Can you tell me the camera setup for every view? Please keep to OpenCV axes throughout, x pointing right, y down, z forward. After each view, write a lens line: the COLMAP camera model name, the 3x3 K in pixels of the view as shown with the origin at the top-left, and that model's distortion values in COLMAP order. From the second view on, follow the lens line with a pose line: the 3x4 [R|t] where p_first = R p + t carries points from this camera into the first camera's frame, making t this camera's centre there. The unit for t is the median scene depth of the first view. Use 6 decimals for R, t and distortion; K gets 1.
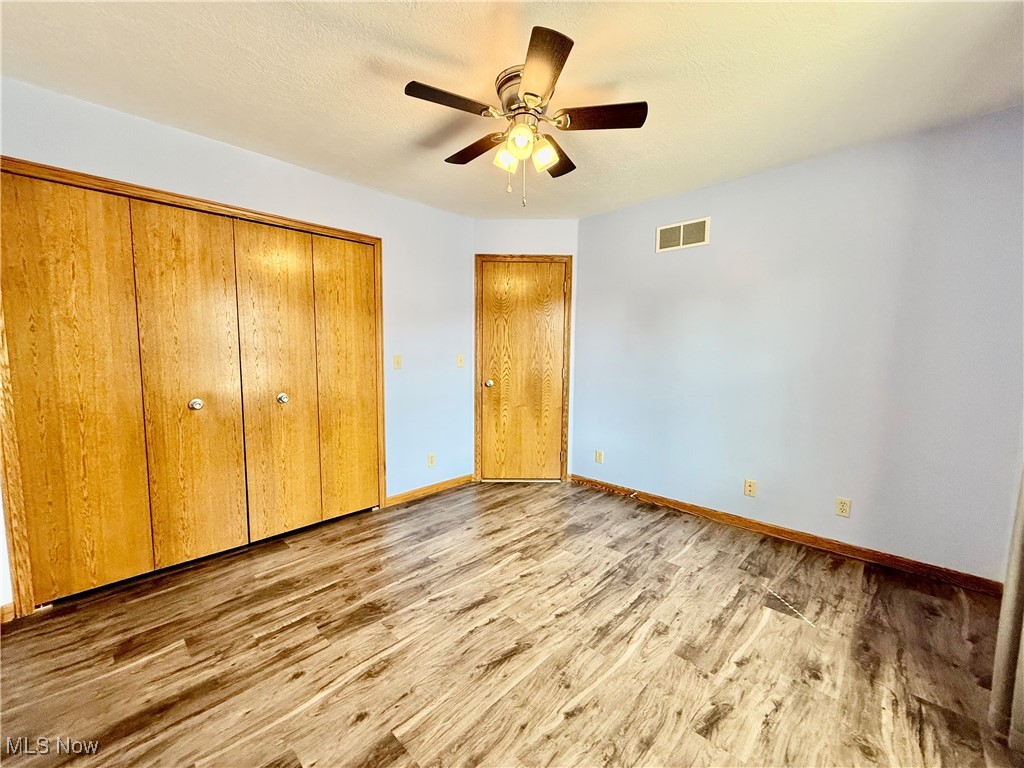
lens RADIAL K [[407.8, 0, 509.5], [0, 407.8, 385.1], [0, 0, 1]] dist [0.000146, 0.000554]
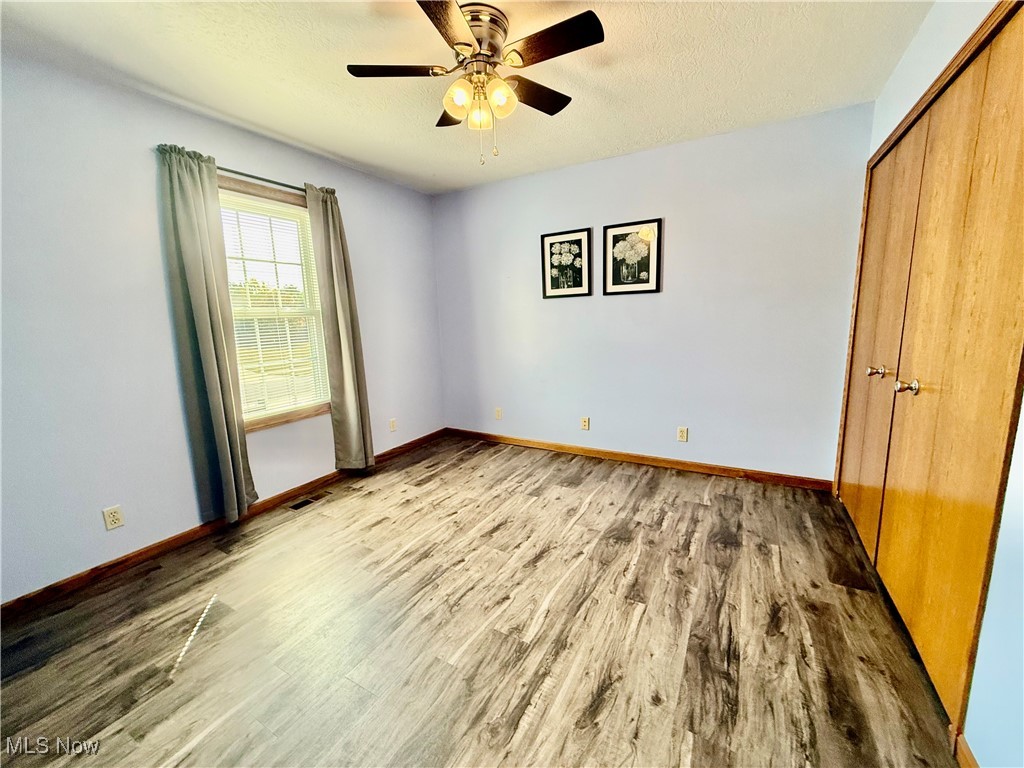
lens RADIAL K [[407.8, 0, 509.5], [0, 407.8, 385.1], [0, 0, 1]] dist [0.000146, 0.000554]
pose [[-0.969377, 0.066838, -0.236306, 0.211534], [0.006359, 0.968759, 0.247922, -0.160021], [0.245494, 0.238828, -0.939518, 1.846037]]
